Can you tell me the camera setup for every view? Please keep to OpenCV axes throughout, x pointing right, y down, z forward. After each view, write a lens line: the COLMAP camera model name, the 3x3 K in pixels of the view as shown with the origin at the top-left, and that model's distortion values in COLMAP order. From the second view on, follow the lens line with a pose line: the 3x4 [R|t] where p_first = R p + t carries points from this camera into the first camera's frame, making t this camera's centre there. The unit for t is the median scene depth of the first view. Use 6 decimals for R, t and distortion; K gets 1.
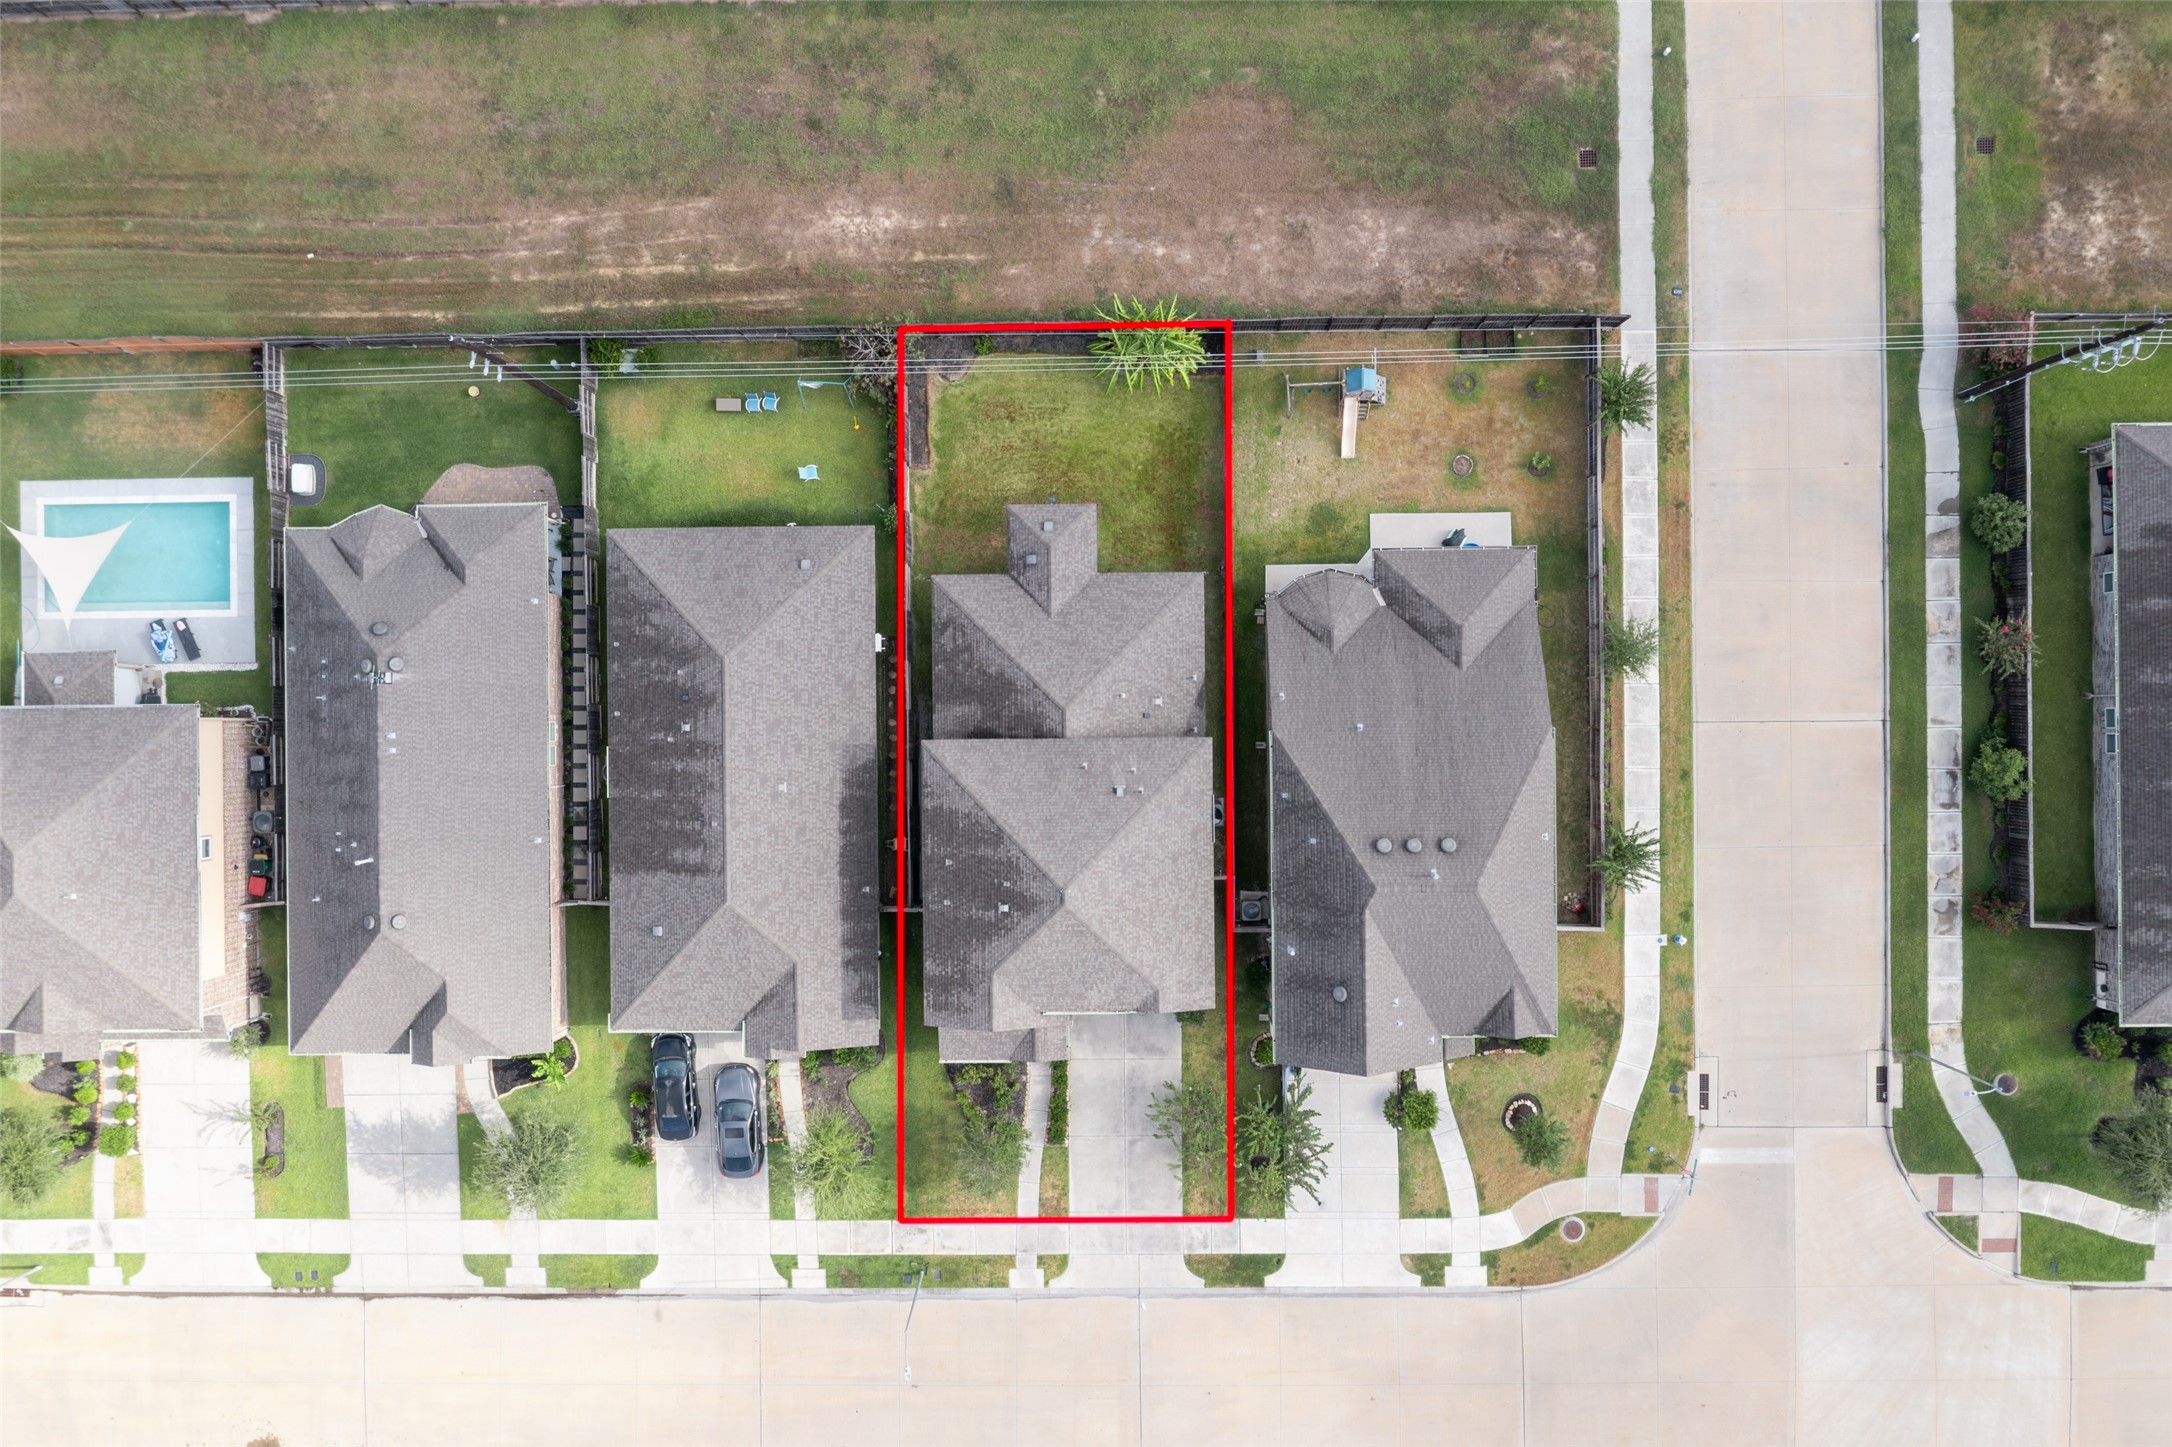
lens RADIAL K [[1710.4, 0, 1086.0], [0, 1710.4, 723.5], [0, 0, 1]] dist [-0.011583, -0.010093]
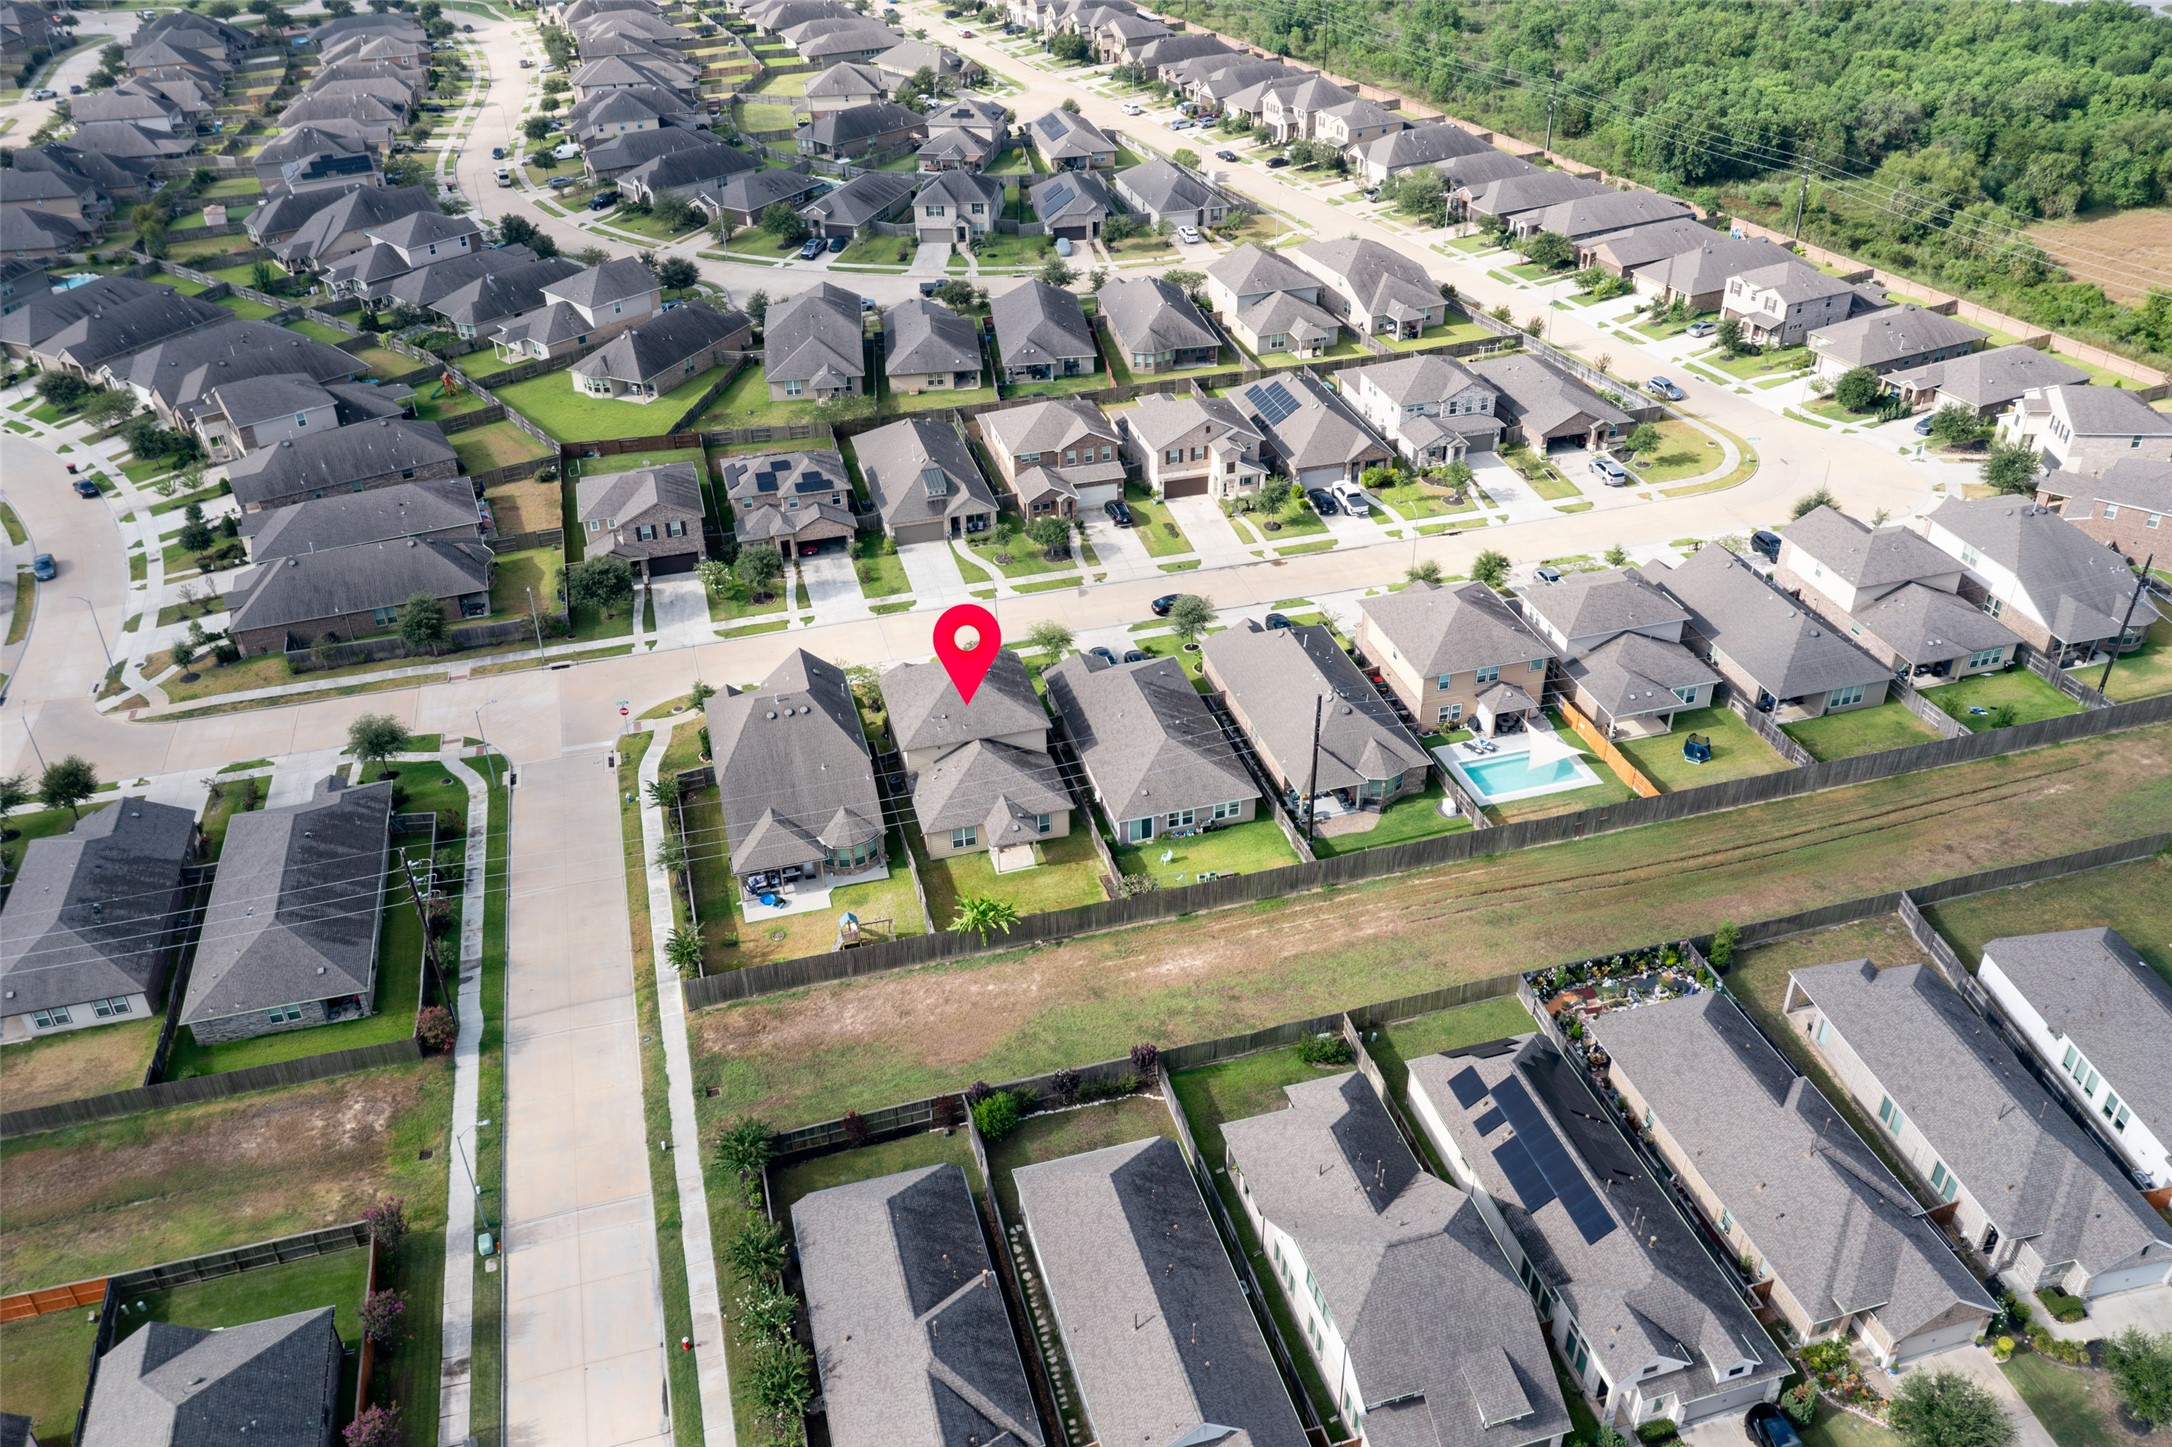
lens RADIAL K [[1710.4, 0, 1086.0], [0, 1710.4, 723.5], [0, 0, 1]] dist [-0.011583, -0.010093]
pose [[-0.965744, 0.175709, -0.190959, 0.211430], [-0.255873, -0.522218, 0.813521, -1.417123], [0.043221, 0.834515, 0.549288, -0.037185]]
